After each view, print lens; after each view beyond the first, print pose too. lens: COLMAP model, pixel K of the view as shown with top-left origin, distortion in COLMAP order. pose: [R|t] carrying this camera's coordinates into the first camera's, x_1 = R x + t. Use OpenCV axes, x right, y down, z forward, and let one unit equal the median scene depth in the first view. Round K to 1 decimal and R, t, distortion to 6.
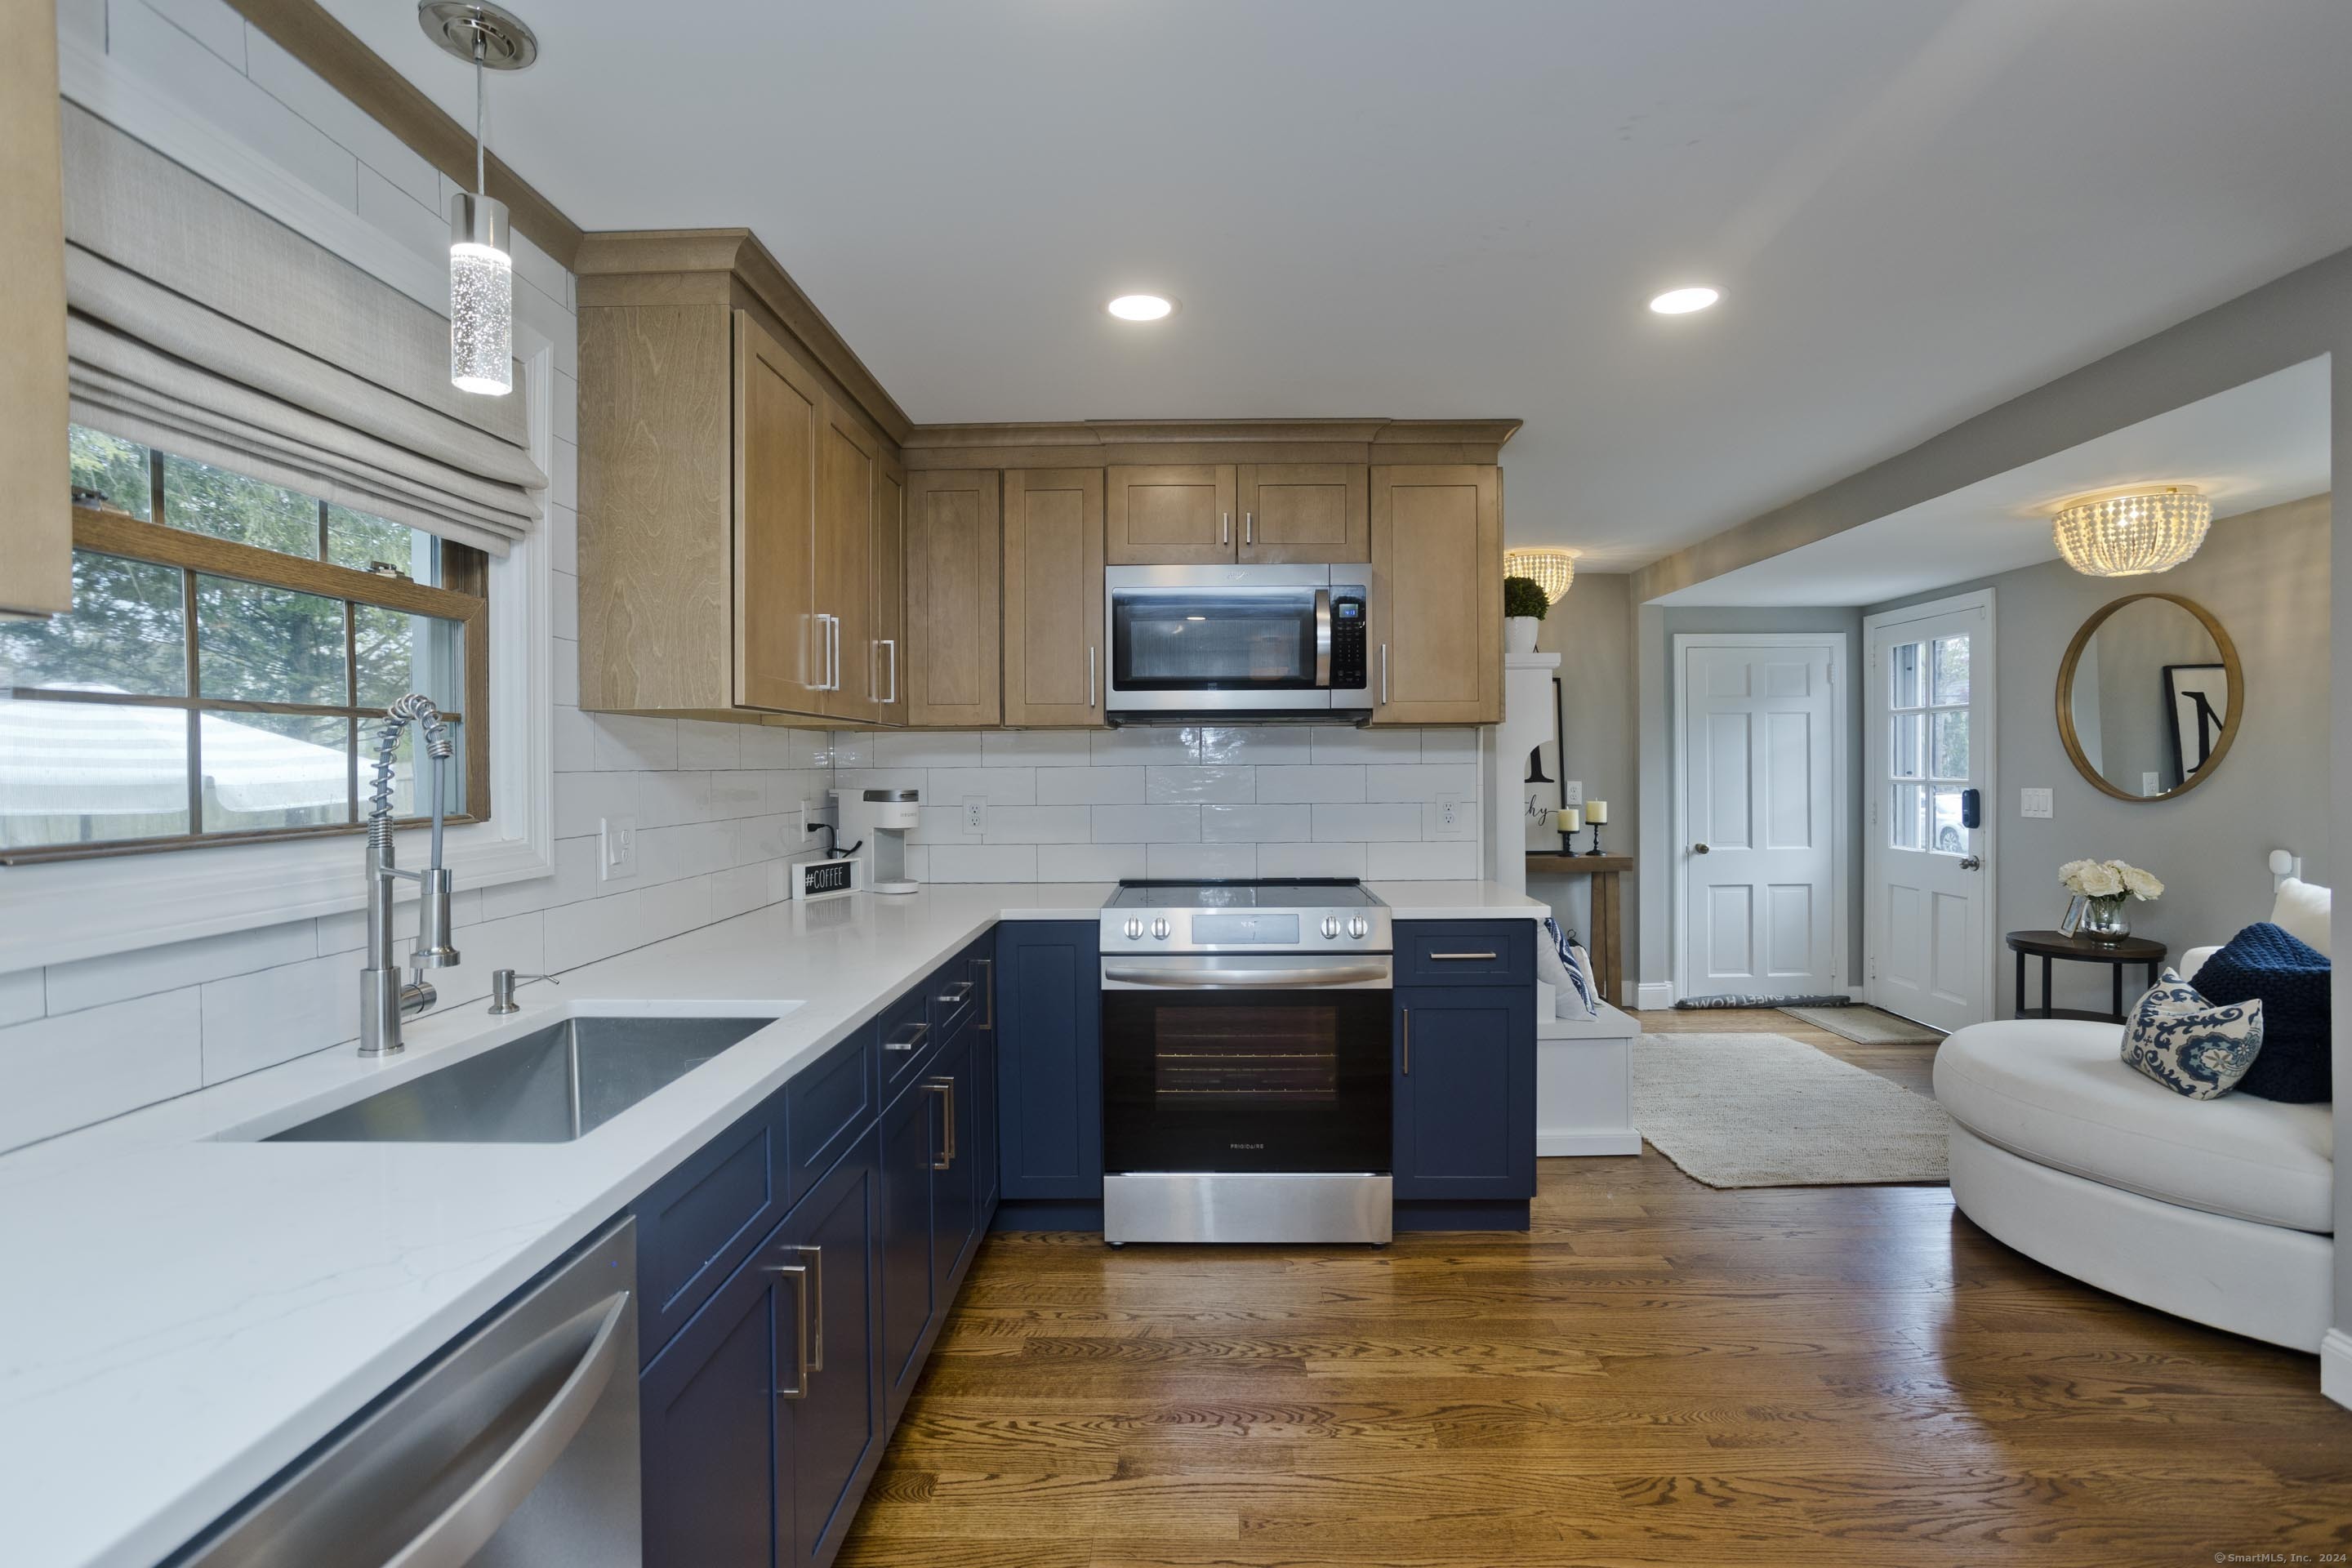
lens RADIAL K [[1127.5, 0, 1176.0], [0, 1127.5, 784.0], [0, 0, 1]] dist [-0.048212, 0.031966]
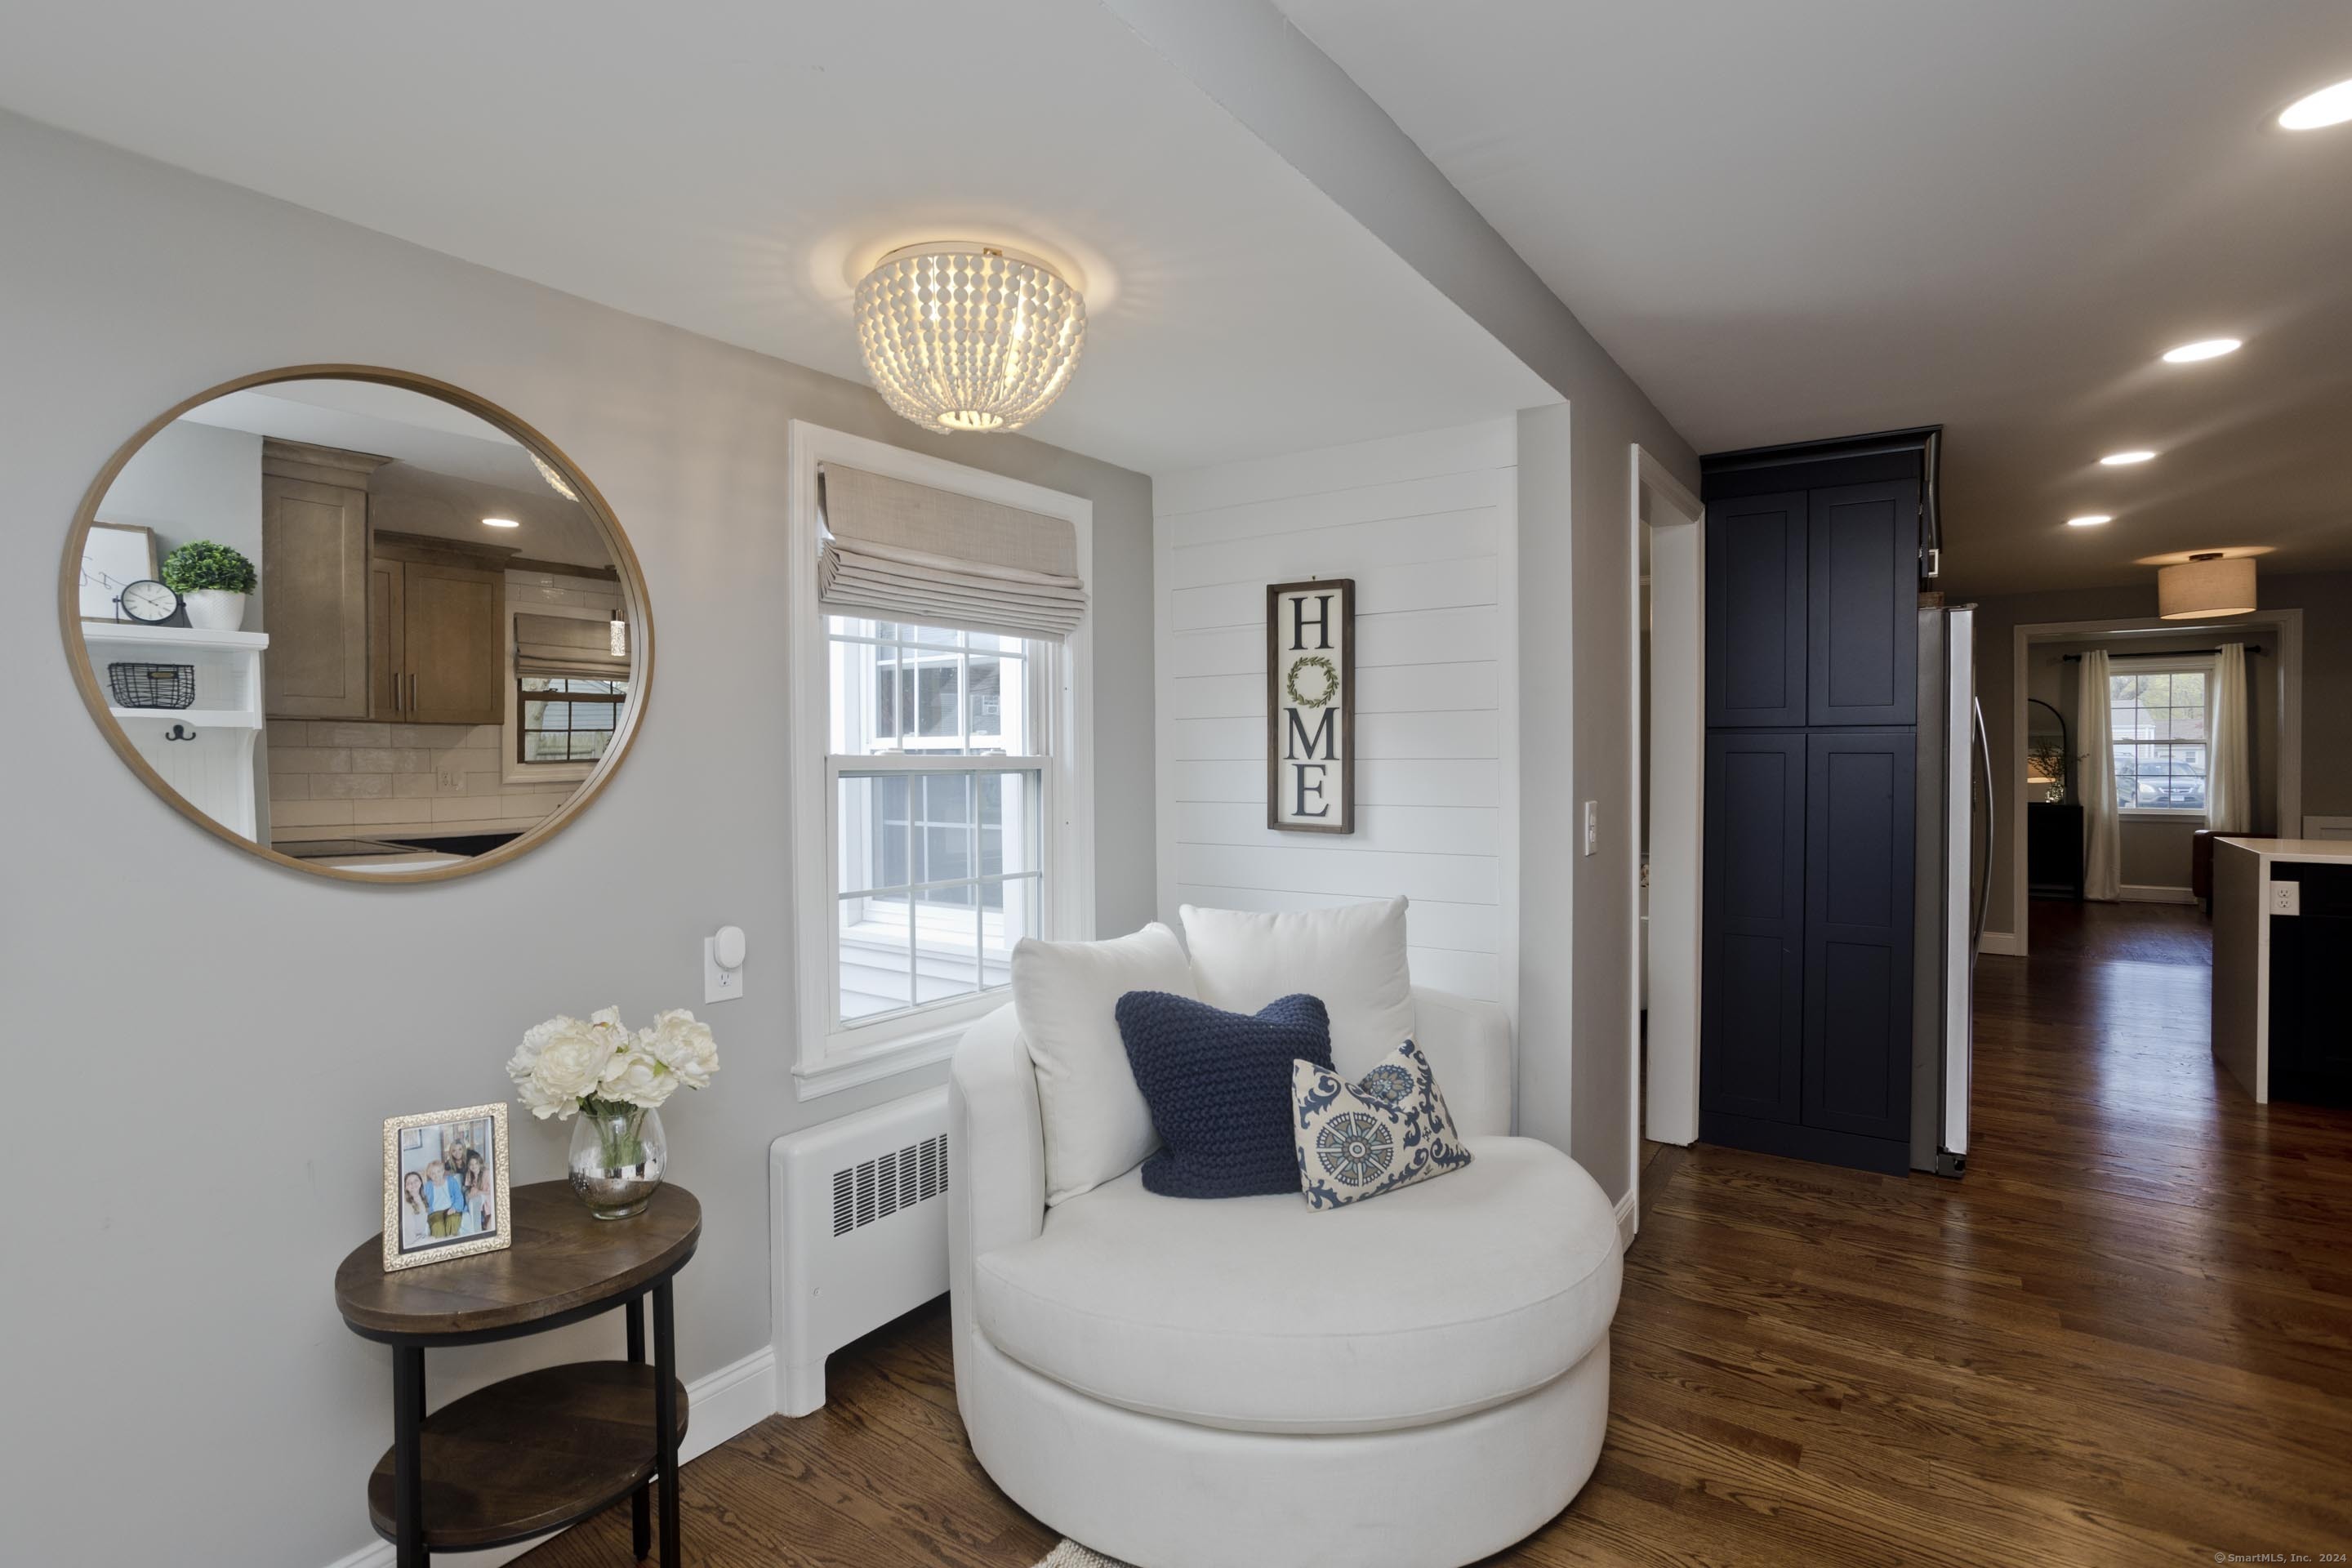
lens RADIAL K [[1140.0, 0, 1181.8], [0, 1140.0, 742.7], [0, 0, 1]] dist [-0.053470, 0.034061]
pose [[-0.832216, 0.015320, 0.554239, 0.486378], [0.029338, 0.999435, 0.016427, -0.054699], [-0.553674, 0.029931, -0.832195, 1.470651]]
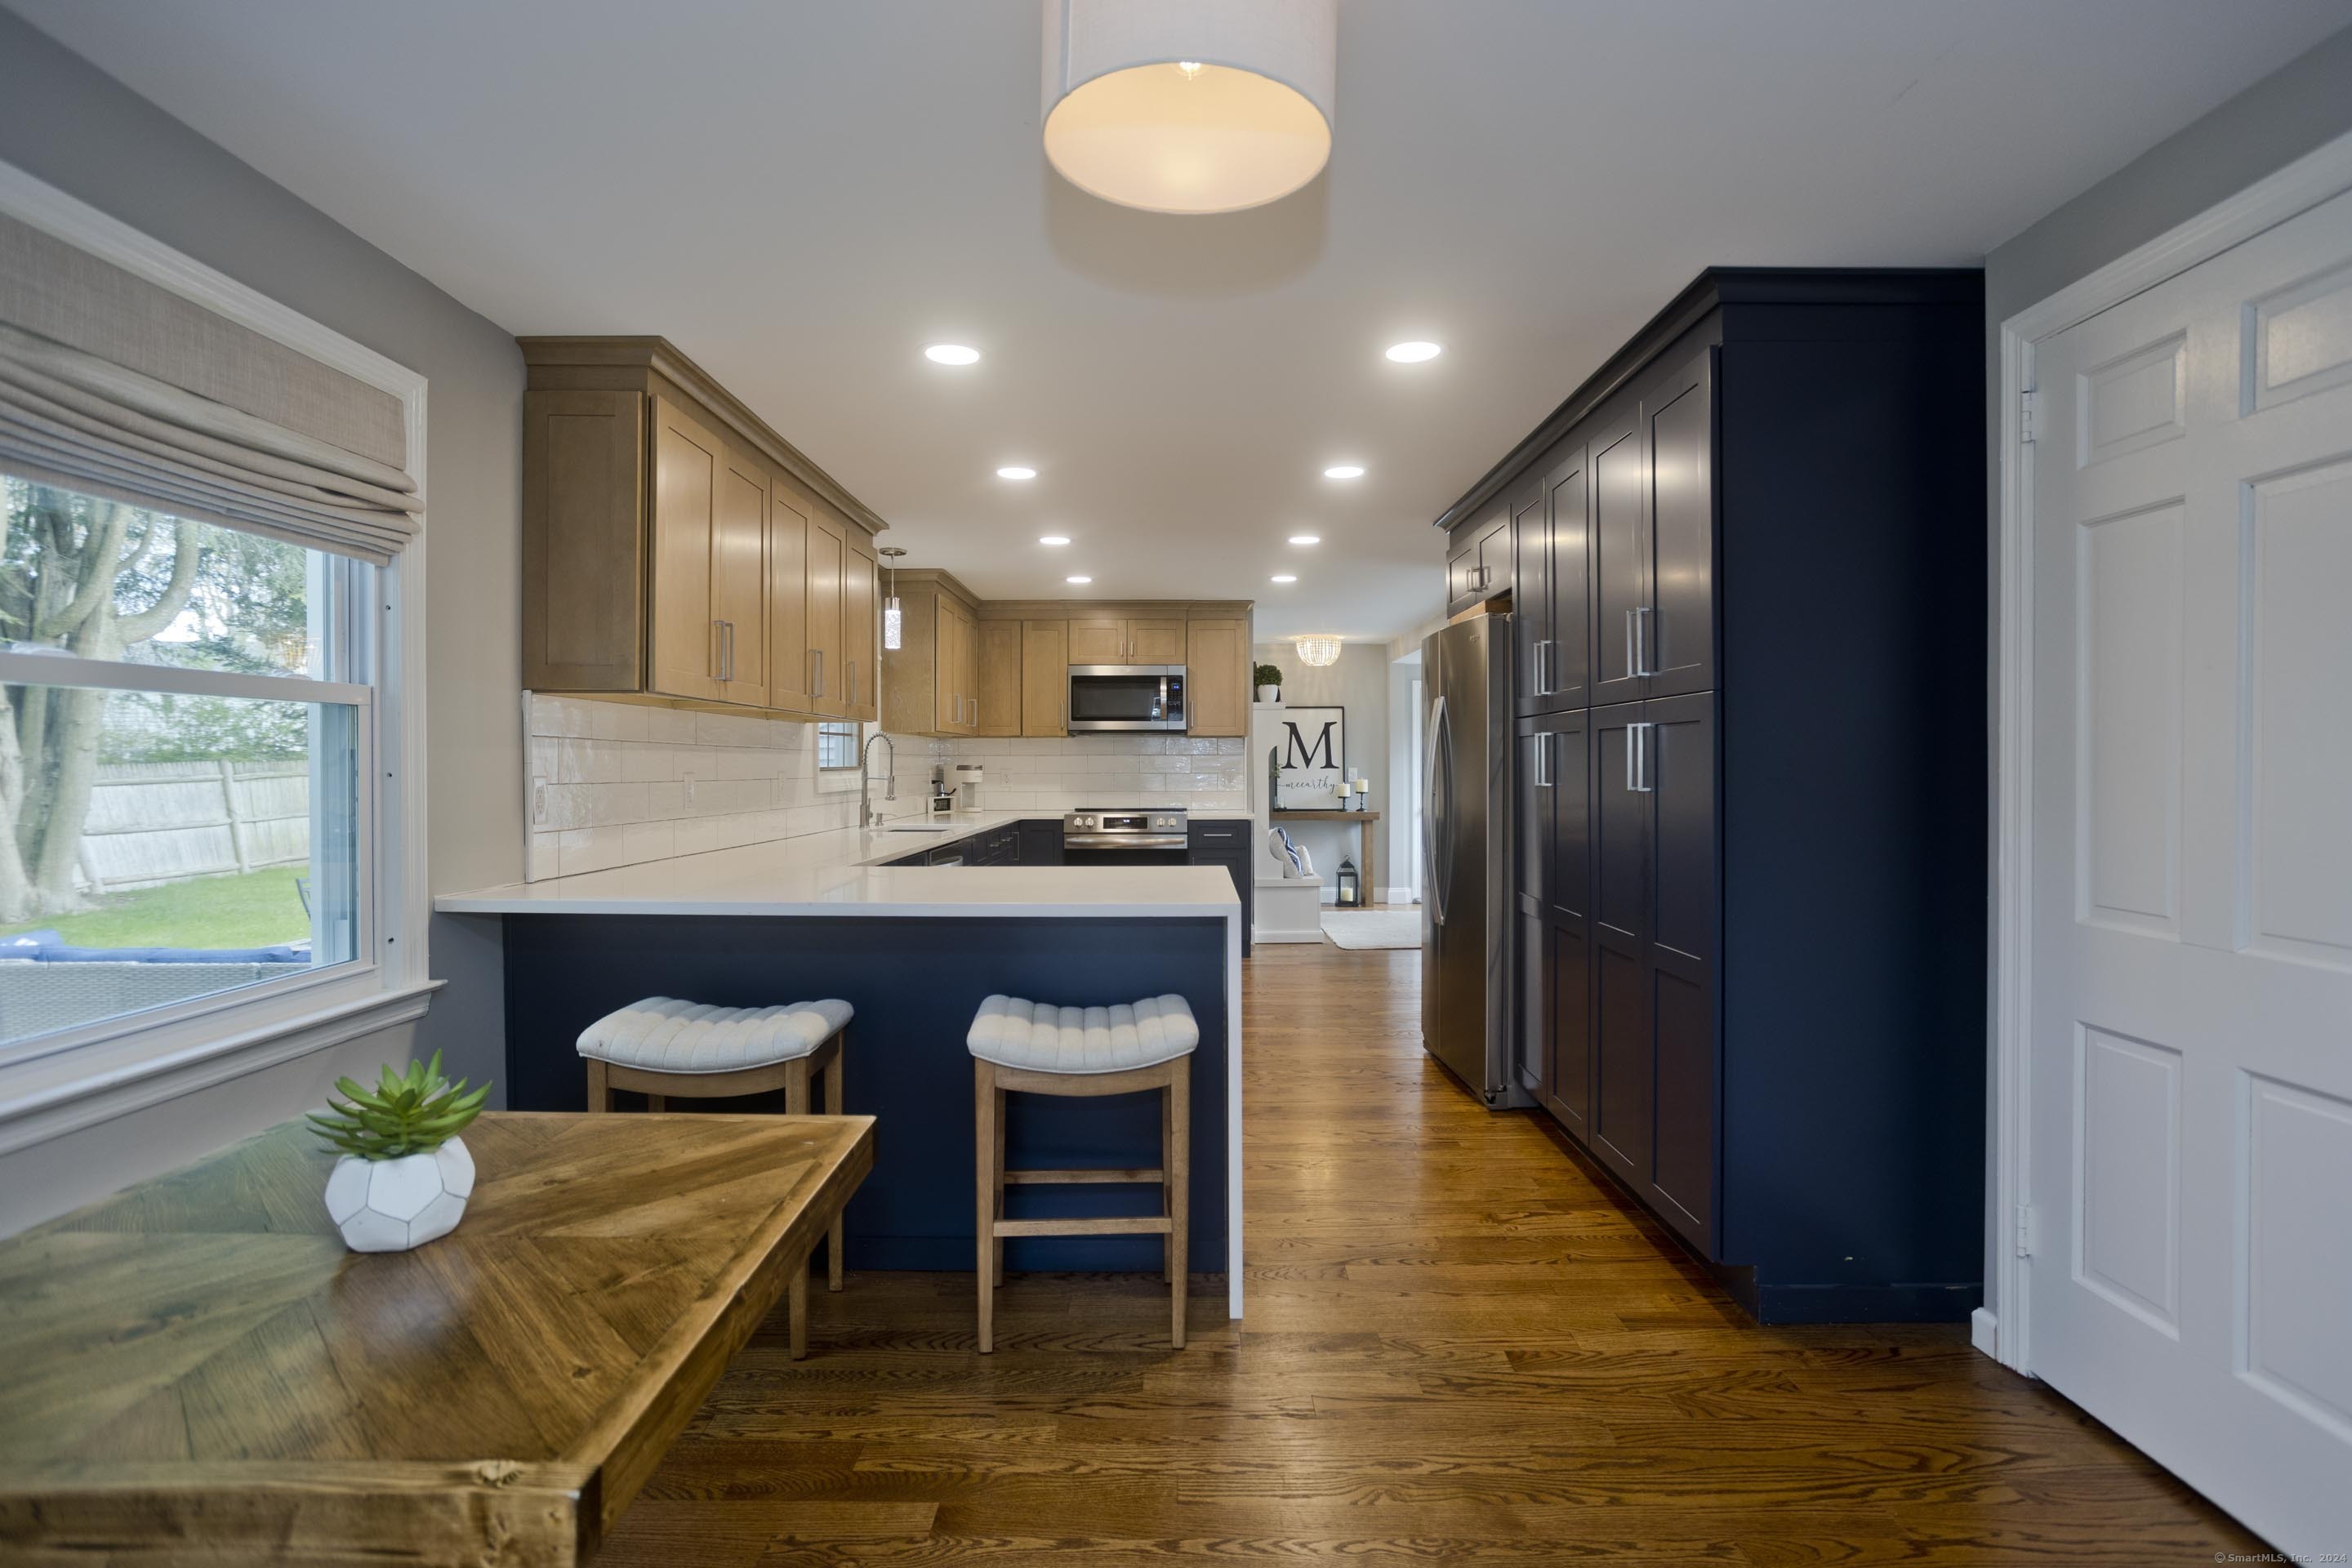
lens RADIAL K [[1155.6, 0, 1176.0], [0, 1155.6, 784.0], [0, 0, 1]] dist [-0.056587, 0.035877]
pose [[0.999859, 0.005970, 0.015680, 0.114186], [-0.005991, 0.999981, 0.001305, 0.037181], [-0.015672, -0.001398, 0.999876, -1.264795]]
